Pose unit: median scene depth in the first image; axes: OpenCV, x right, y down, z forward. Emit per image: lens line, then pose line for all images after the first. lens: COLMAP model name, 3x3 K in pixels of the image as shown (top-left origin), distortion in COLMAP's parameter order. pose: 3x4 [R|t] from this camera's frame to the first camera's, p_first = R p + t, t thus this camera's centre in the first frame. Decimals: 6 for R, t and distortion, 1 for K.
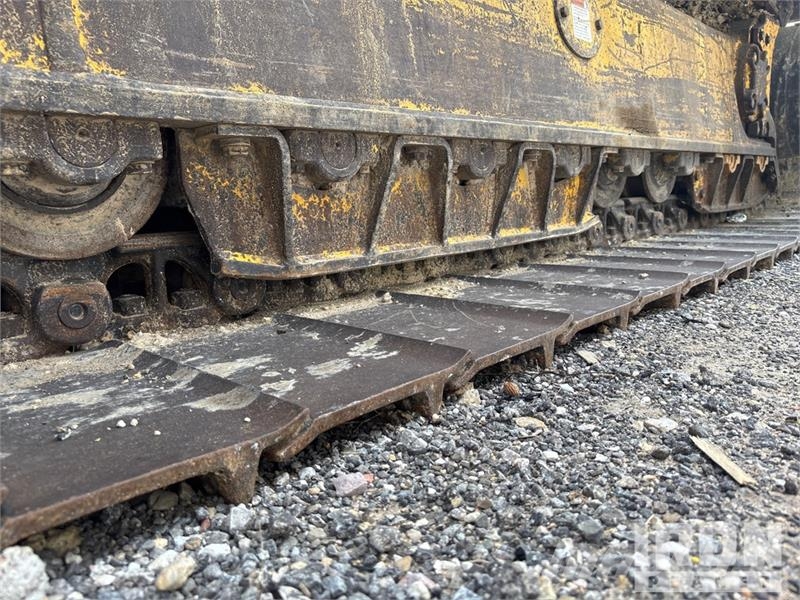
lens RADIAL K [[602.1, 0, 394.8], [0, 602.1, 301.3], [0, 0, 1]] dist [0.029888, -0.040214]
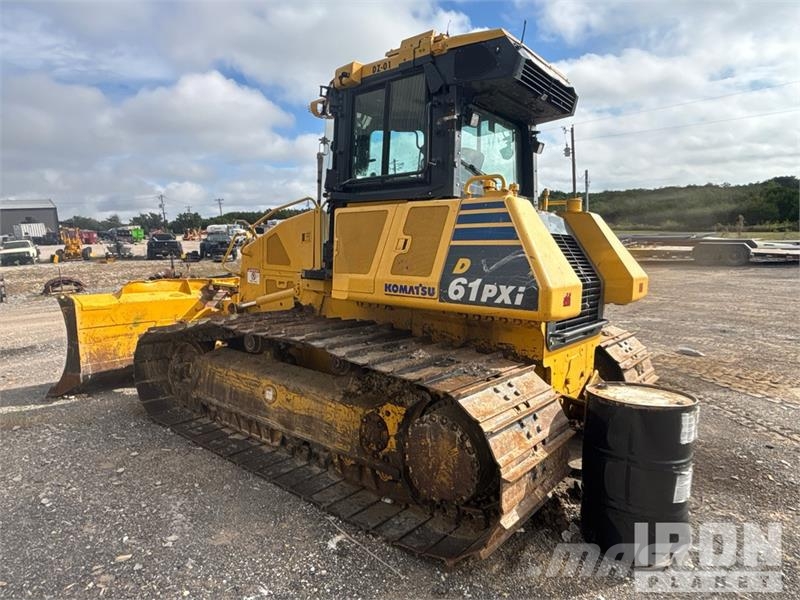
lens RADIAL K [[487.4, 0, 400.0], [0, 487.4, 300.0], [0, 0, 1]] dist [0.011774, -0.001710]
pose [[0.073635, 0.126820, -0.989189, 4.329884], [-0.204077, 0.972808, 0.109529, -1.980423], [0.976182, 0.193805, 0.097514, 1.722496]]
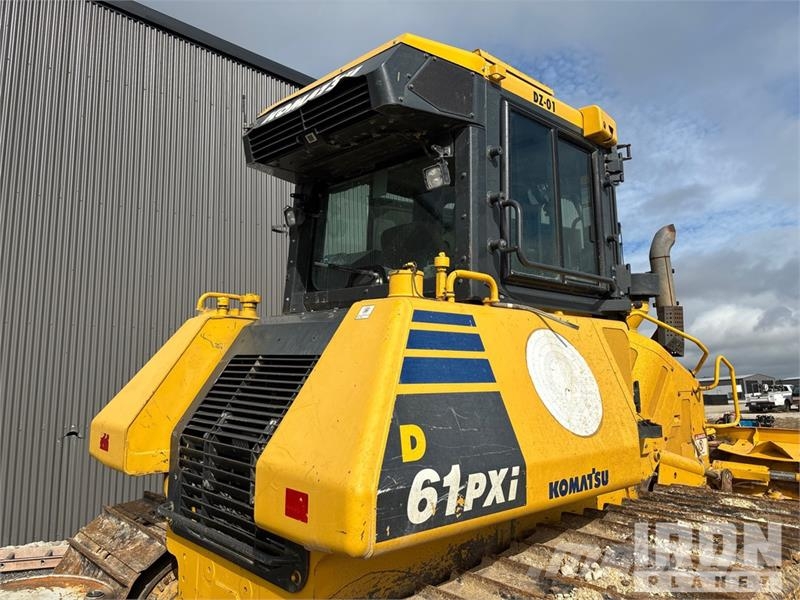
lens RADIAL K [[602.1, 0, 394.8], [0, 602.1, 301.3], [0, 0, 1]] dist [0.029888, -0.040214]
pose [[0.996604, 0.049807, -0.065571, 1.369726], [-0.065795, 0.960490, -0.270426, -1.851404], [0.049511, 0.273822, 0.960505, 0.596245]]
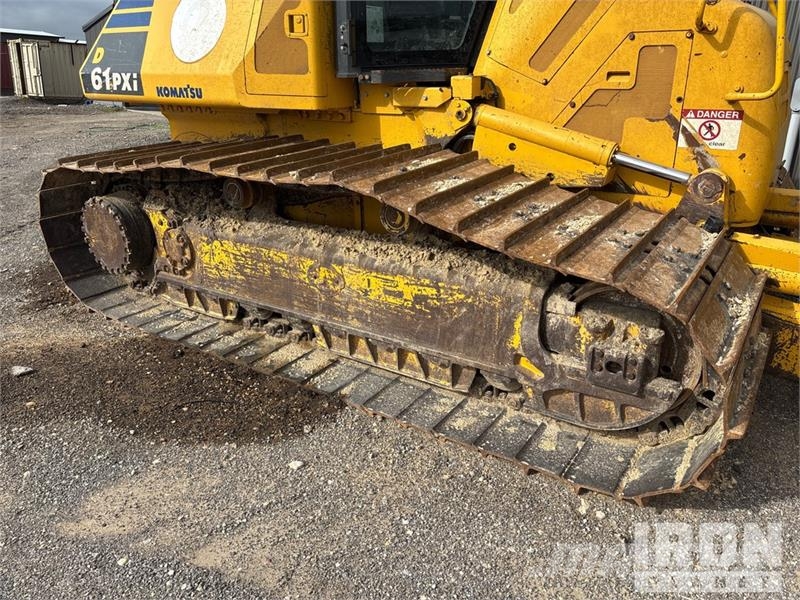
lens RADIAL K [[604.2, 0, 398.6], [0, 604.2, 296.7], [0, 0, 1]] dist [0.063657, -0.079528]
pose [[0.163971, 0.411944, -0.896335, 5.859850], [-0.155877, 0.908037, 0.388807, -2.358872], [0.974072, 0.075965, 0.213104, 3.528107]]
